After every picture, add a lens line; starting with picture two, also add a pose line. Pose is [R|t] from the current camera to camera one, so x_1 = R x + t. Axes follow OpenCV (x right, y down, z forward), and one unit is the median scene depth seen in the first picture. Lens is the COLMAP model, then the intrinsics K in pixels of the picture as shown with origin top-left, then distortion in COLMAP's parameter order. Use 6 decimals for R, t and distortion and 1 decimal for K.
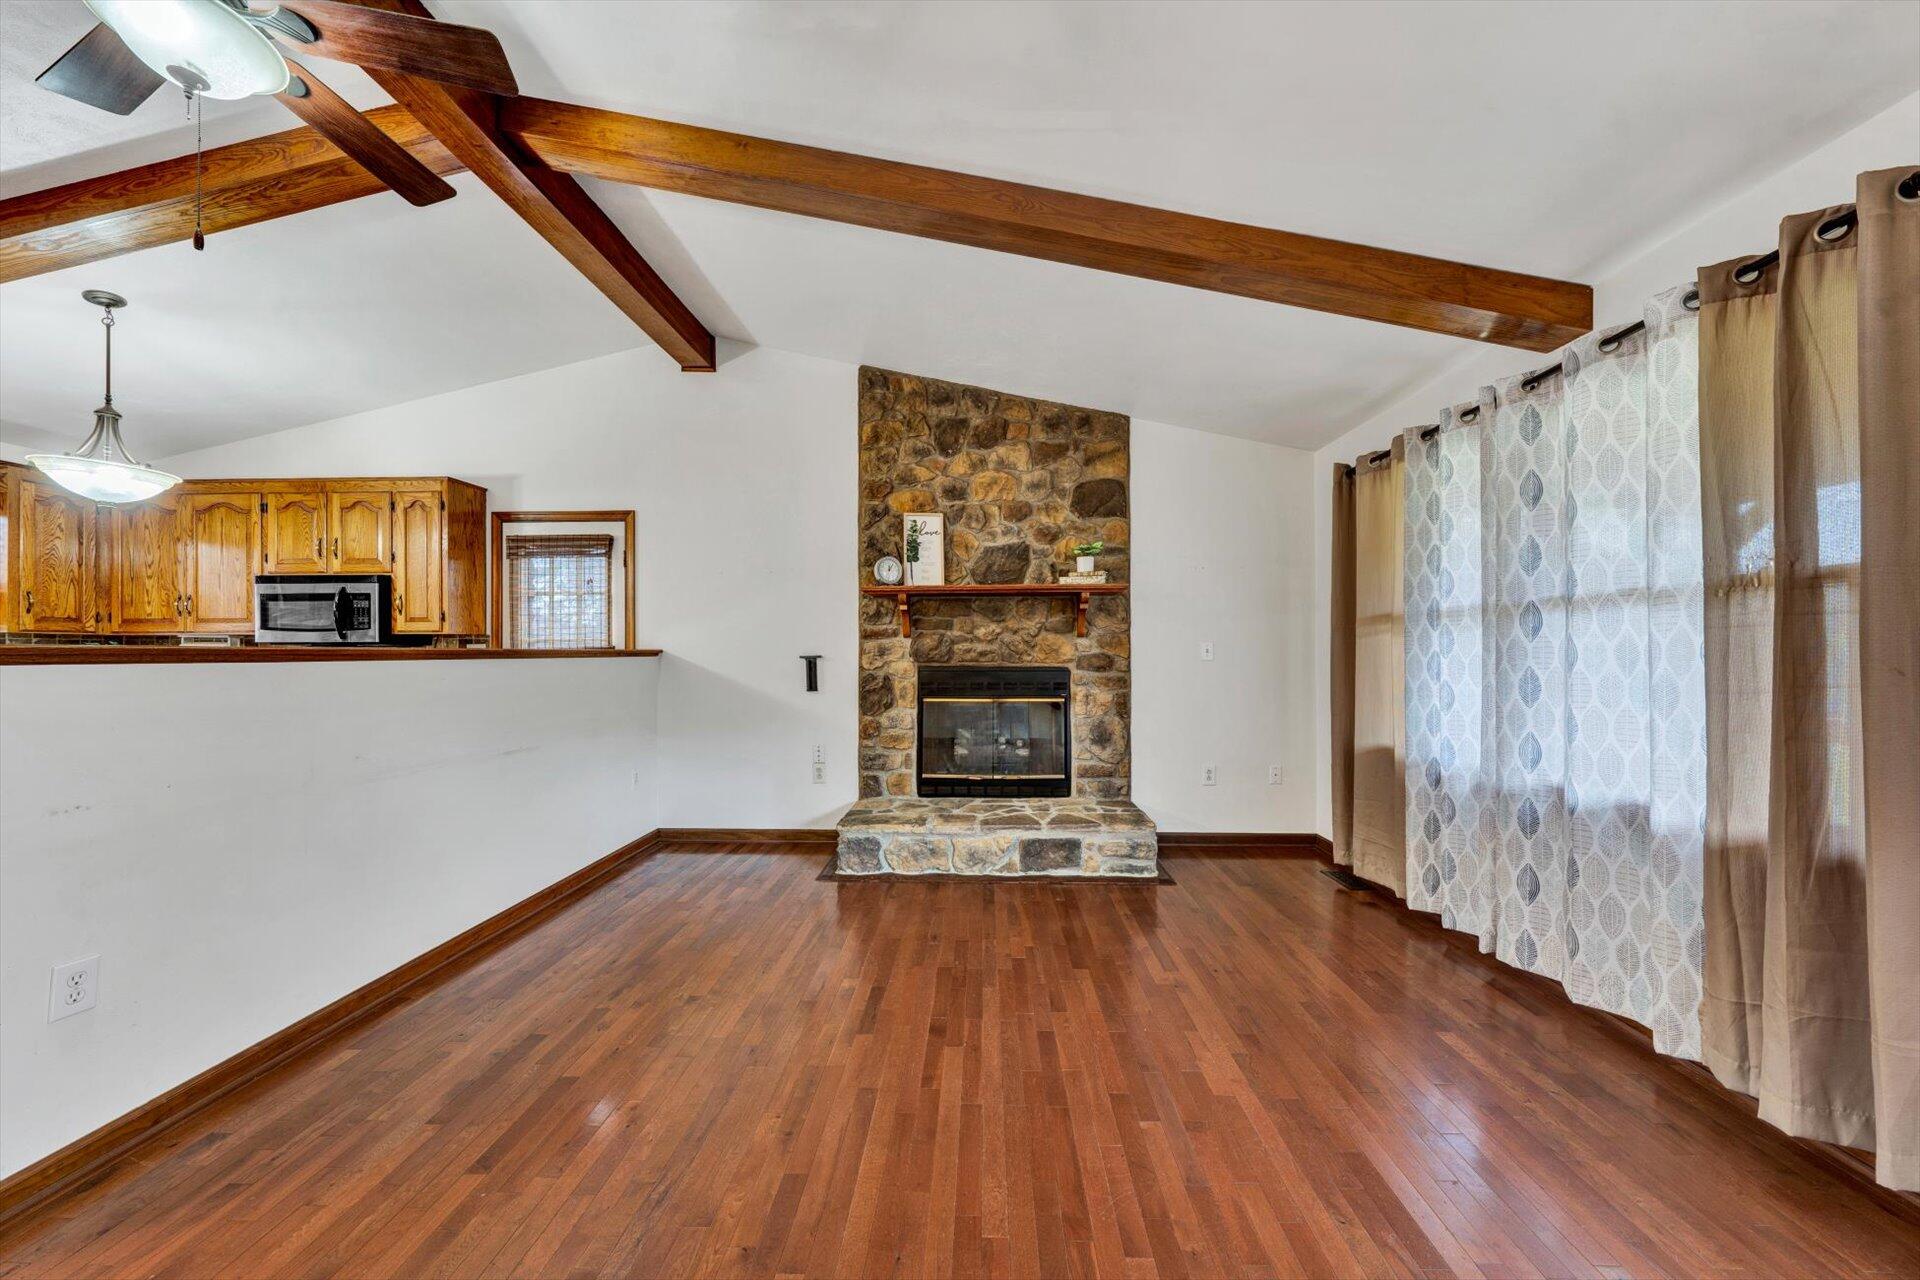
lens RADIAL K [[665.0, 0, 967.0], [0, 665.0, 656.3], [0, 0, 1]] dist [0.000079, -0.000062]
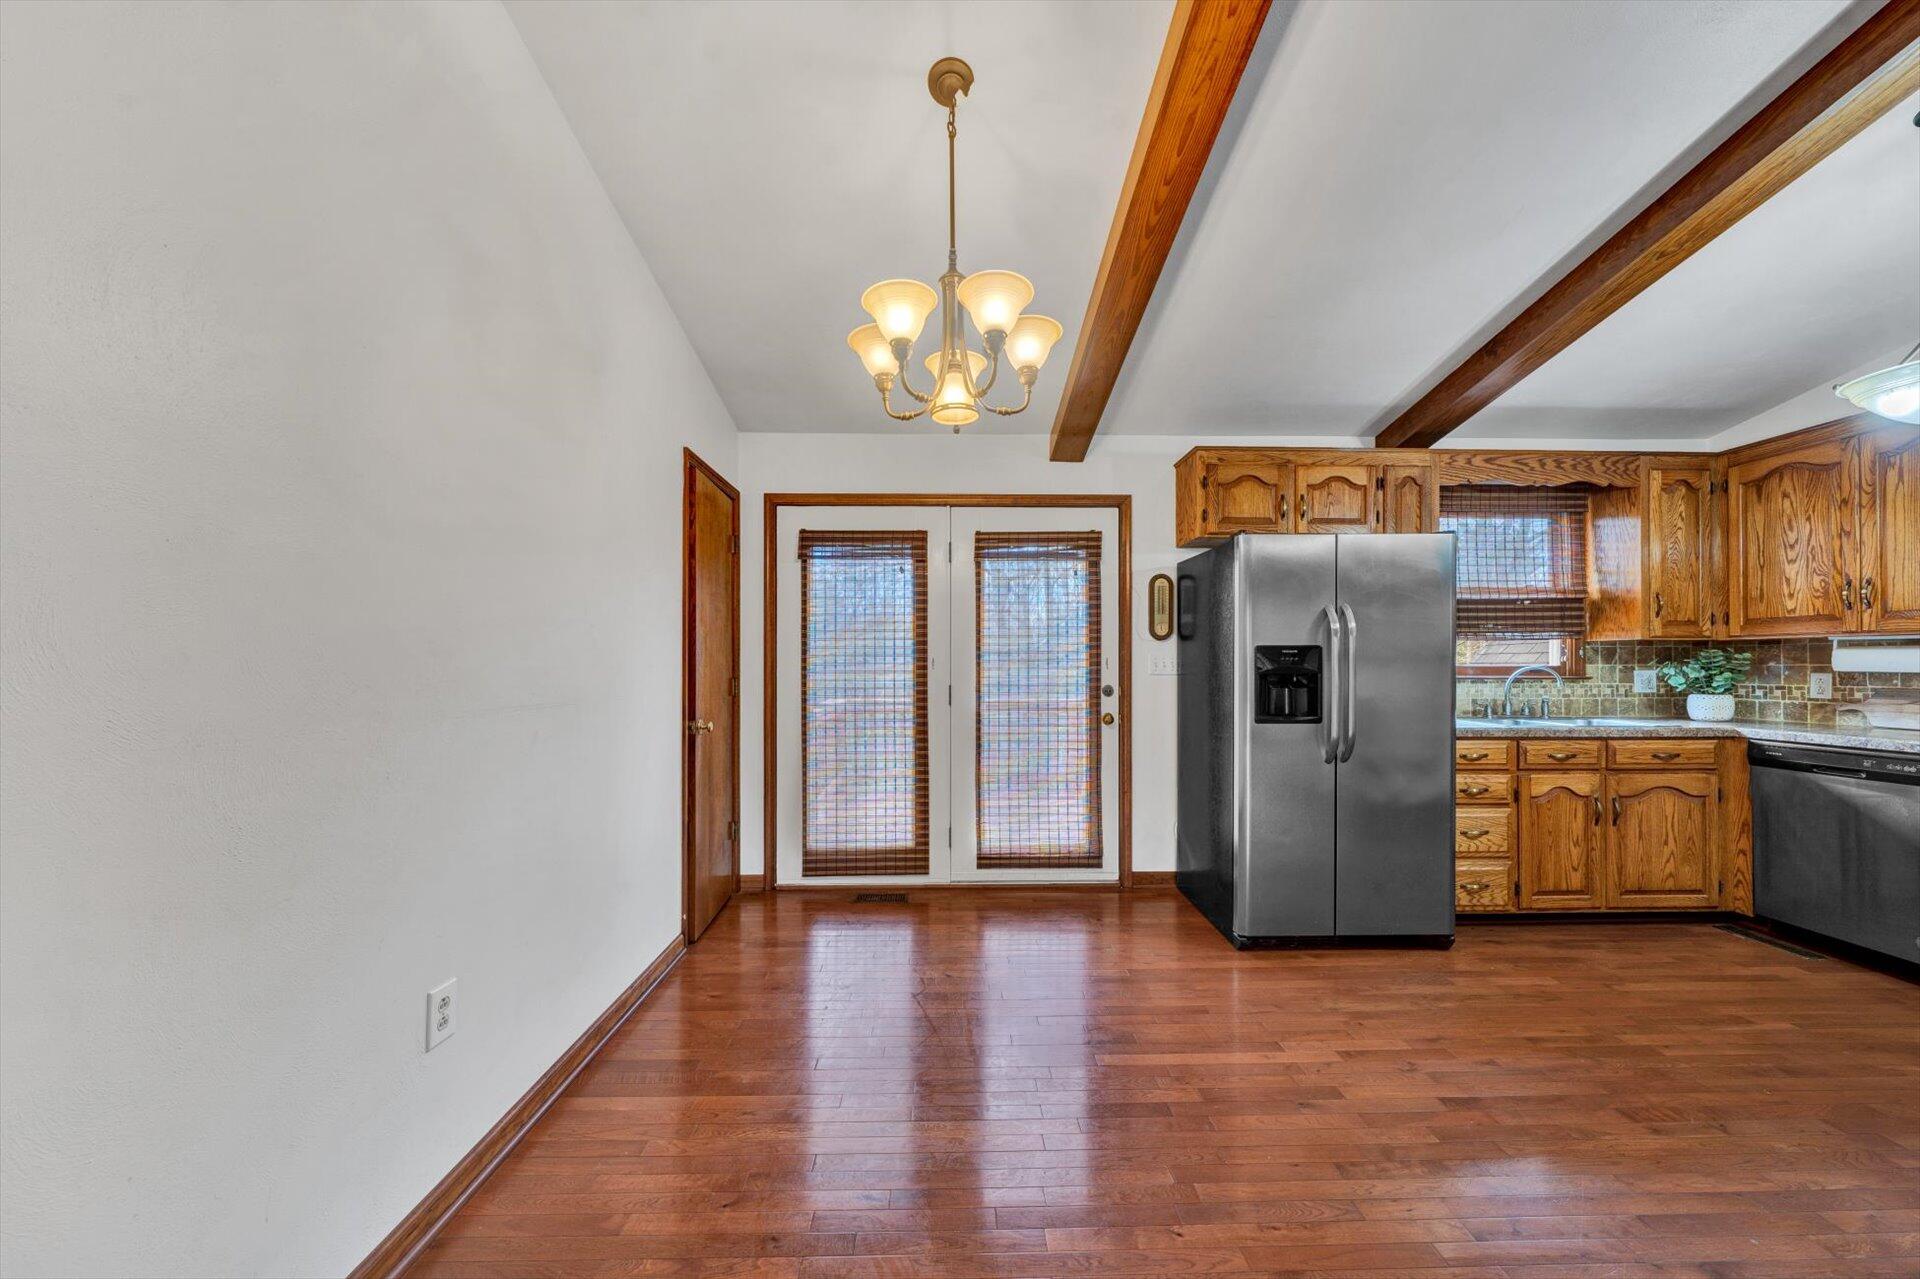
lens RADIAL K [[669.9, 0, 950.5], [0, 669.9, 664.0], [0, 0, 1]] dist [-0.006544, 0.000007]
pose [[0.053915, 0.002868, -0.998541, -0.517121], [-0.005456, 0.999982, 0.002577, 0.000585], [0.998531, 0.005310, 0.053930, 0.009363]]
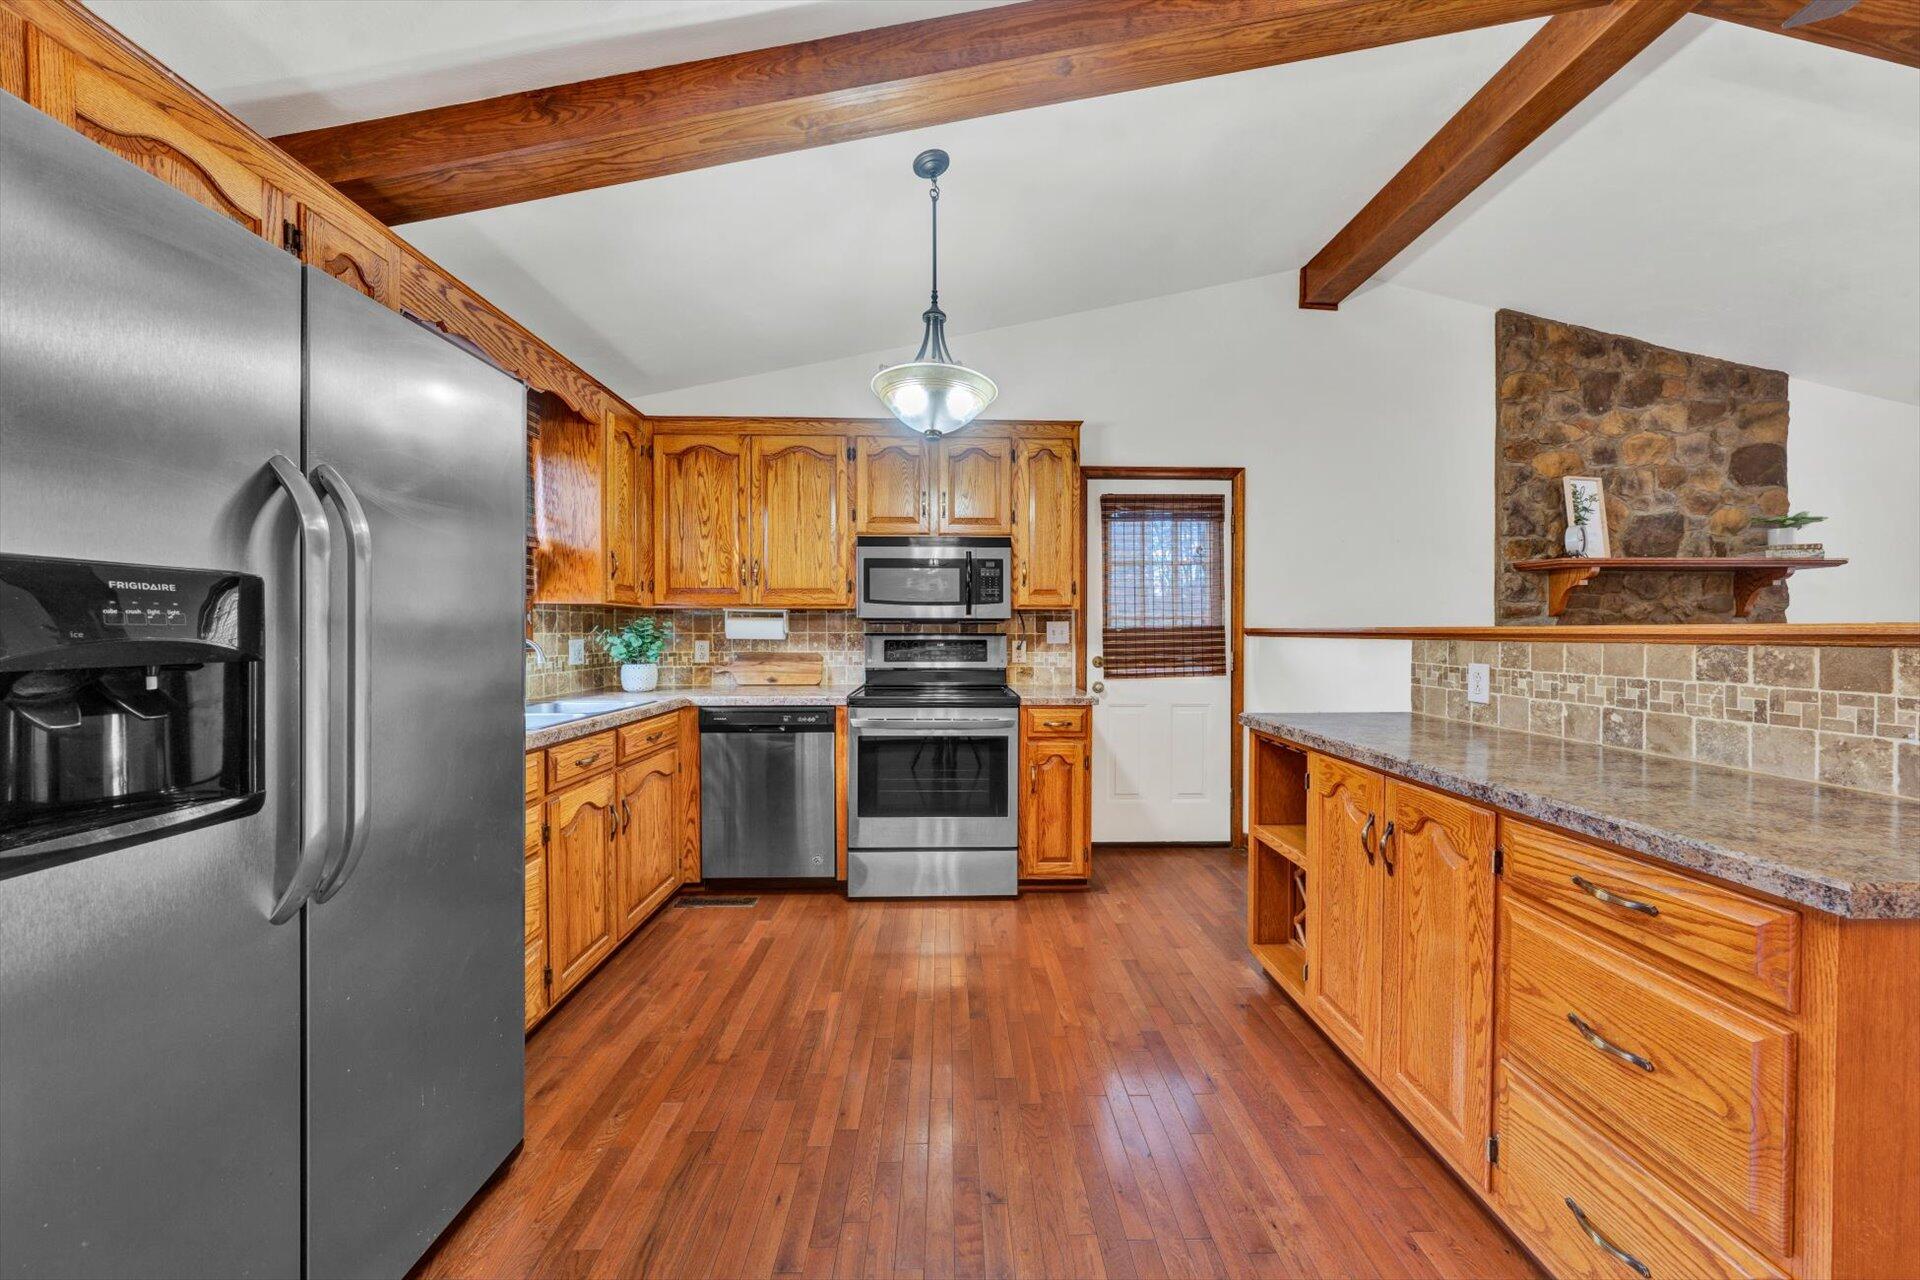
lens RADIAL K [[650.8, 0, 962.4], [0, 650.8, 637.0], [0, 0, 1]] dist [-0.001216, -0.000237]
pose [[0.997790, 0.003463, 0.066351, -0.942644], [-0.003555, 0.999993, 0.001269, 0.000837], [-0.066346, -0.001503, 0.997796, 0.184526]]
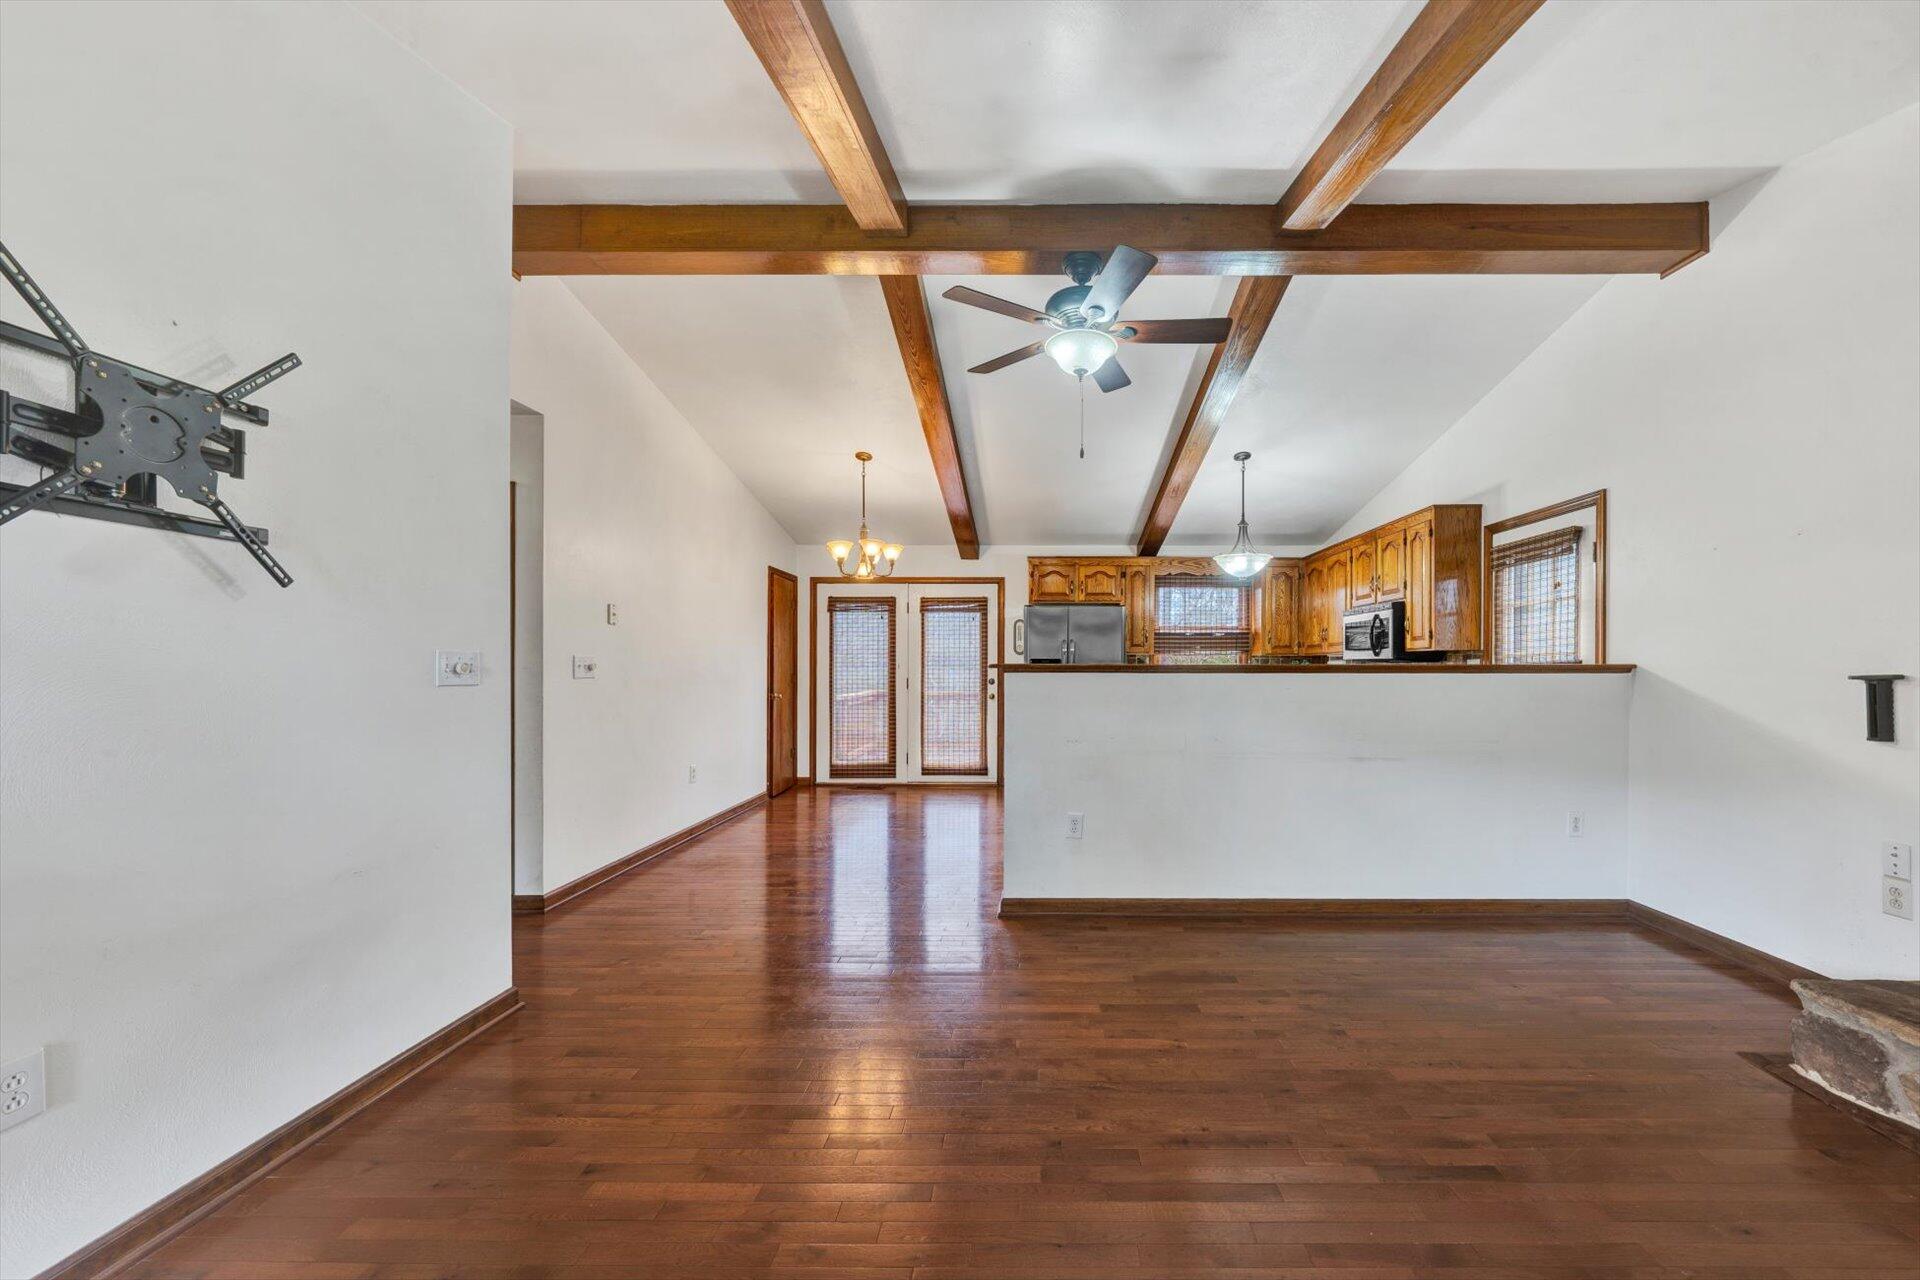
lens RADIAL K [[697.4, 0, 1026.9], [0, 697.4, 669.7], [0, 0, 1]] dist [0.011309, 0.000128]
pose [[0.028426, 0.006020, -0.999578, 0.325132], [-0.008356, 0.999948, 0.005785, -0.002963], [0.999561, 0.008188, 0.028474, 0.295315]]
